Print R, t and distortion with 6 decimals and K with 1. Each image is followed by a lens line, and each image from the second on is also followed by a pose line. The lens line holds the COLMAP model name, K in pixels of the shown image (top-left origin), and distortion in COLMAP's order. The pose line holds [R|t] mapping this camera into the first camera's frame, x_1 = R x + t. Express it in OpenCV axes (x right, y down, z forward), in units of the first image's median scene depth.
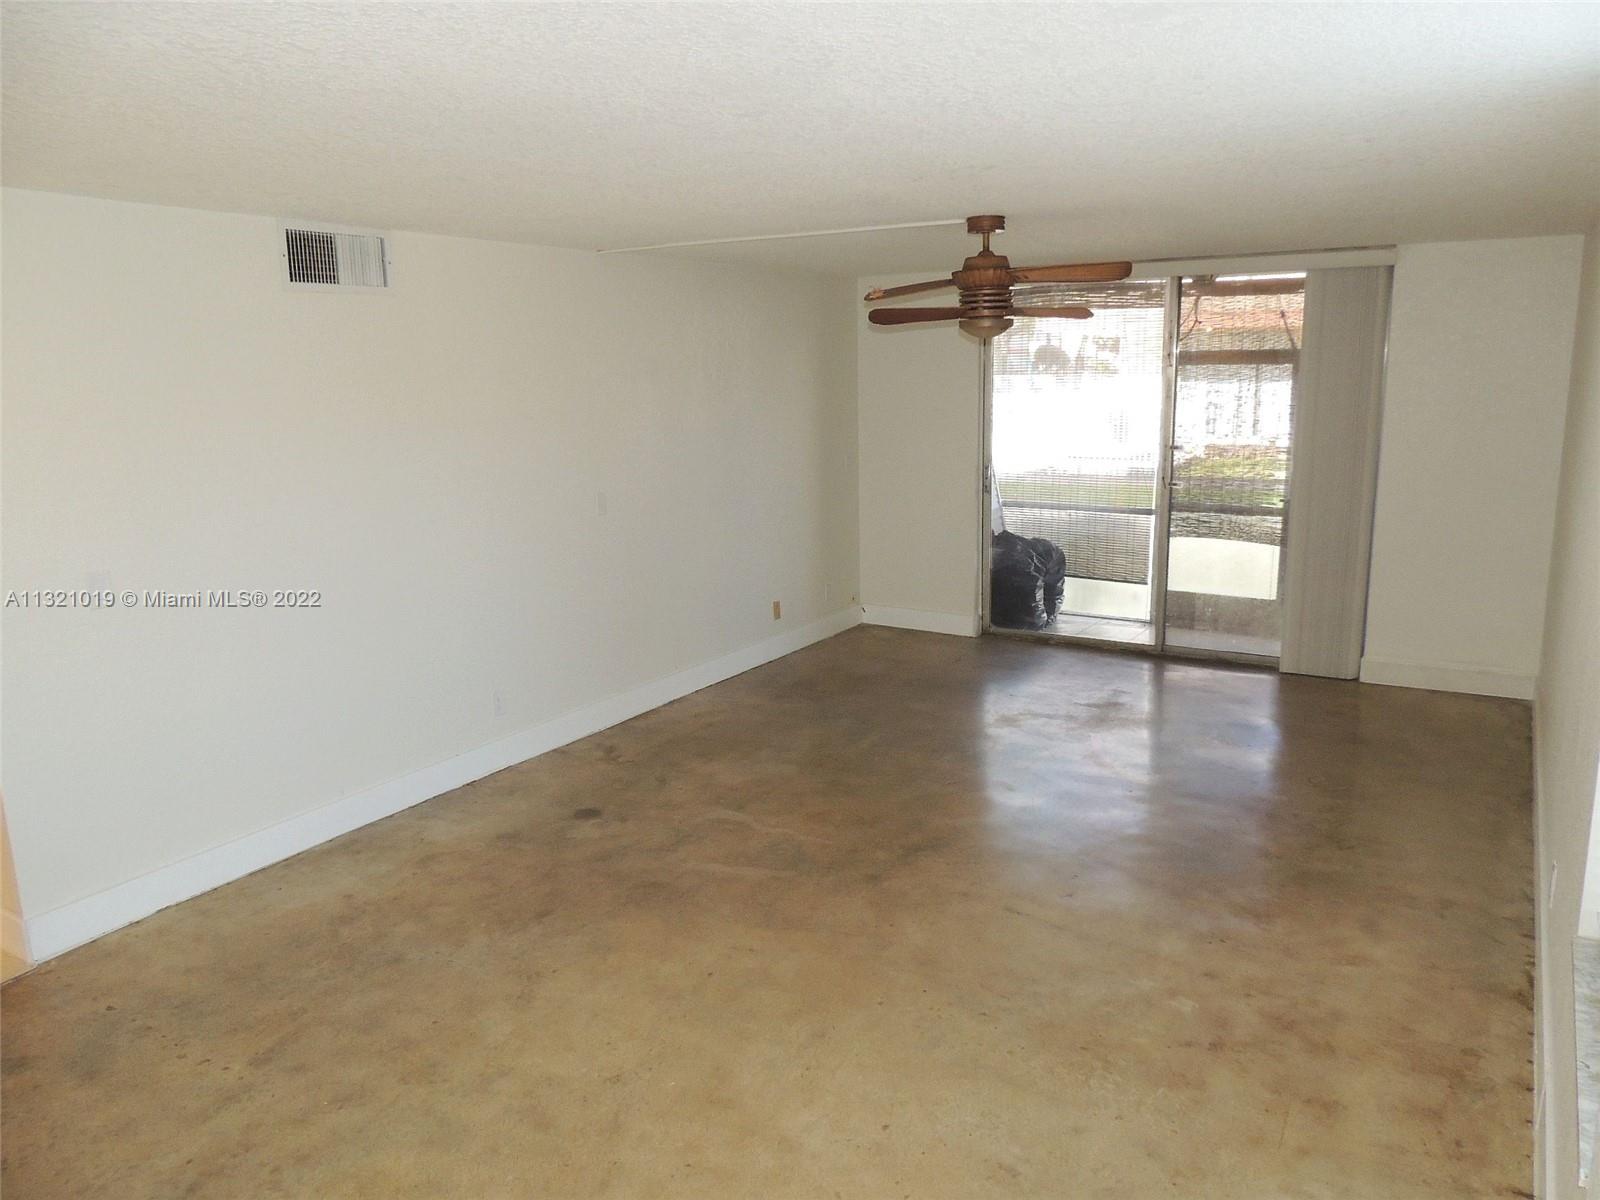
lens RADIAL K [[1144.1, 0, 798.7], [0, 1144.1, 599.5], [0, 0, 1]] dist [-0.031929, 0.014869]
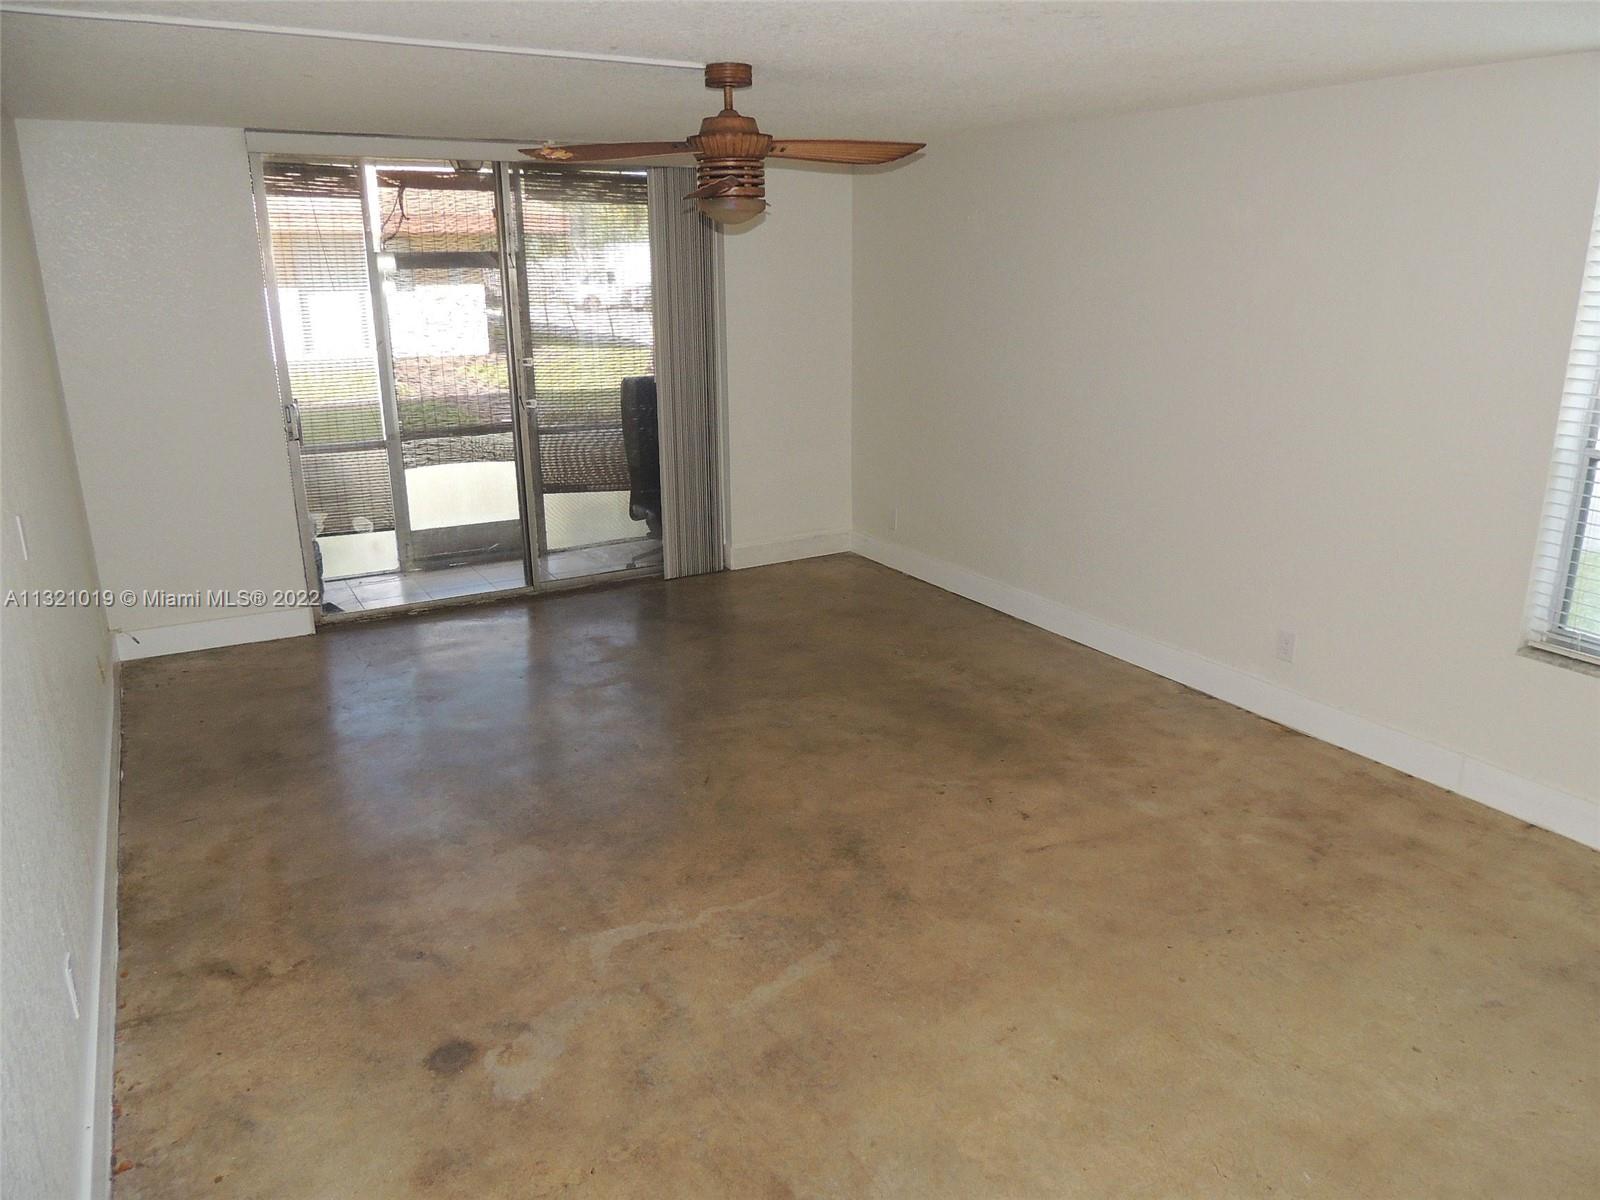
lens RADIAL K [[1144.1, 0, 802.4], [0, 1144.1, 603.9], [0, 0, 1]] dist [-0.031929, 0.014869]
pose [[0.466728, -0.237751, 0.851845, -0.549573], [0.173115, 0.969115, 0.175632, -0.102753], [-0.867293, 0.065495, 0.493471, 0.576721]]
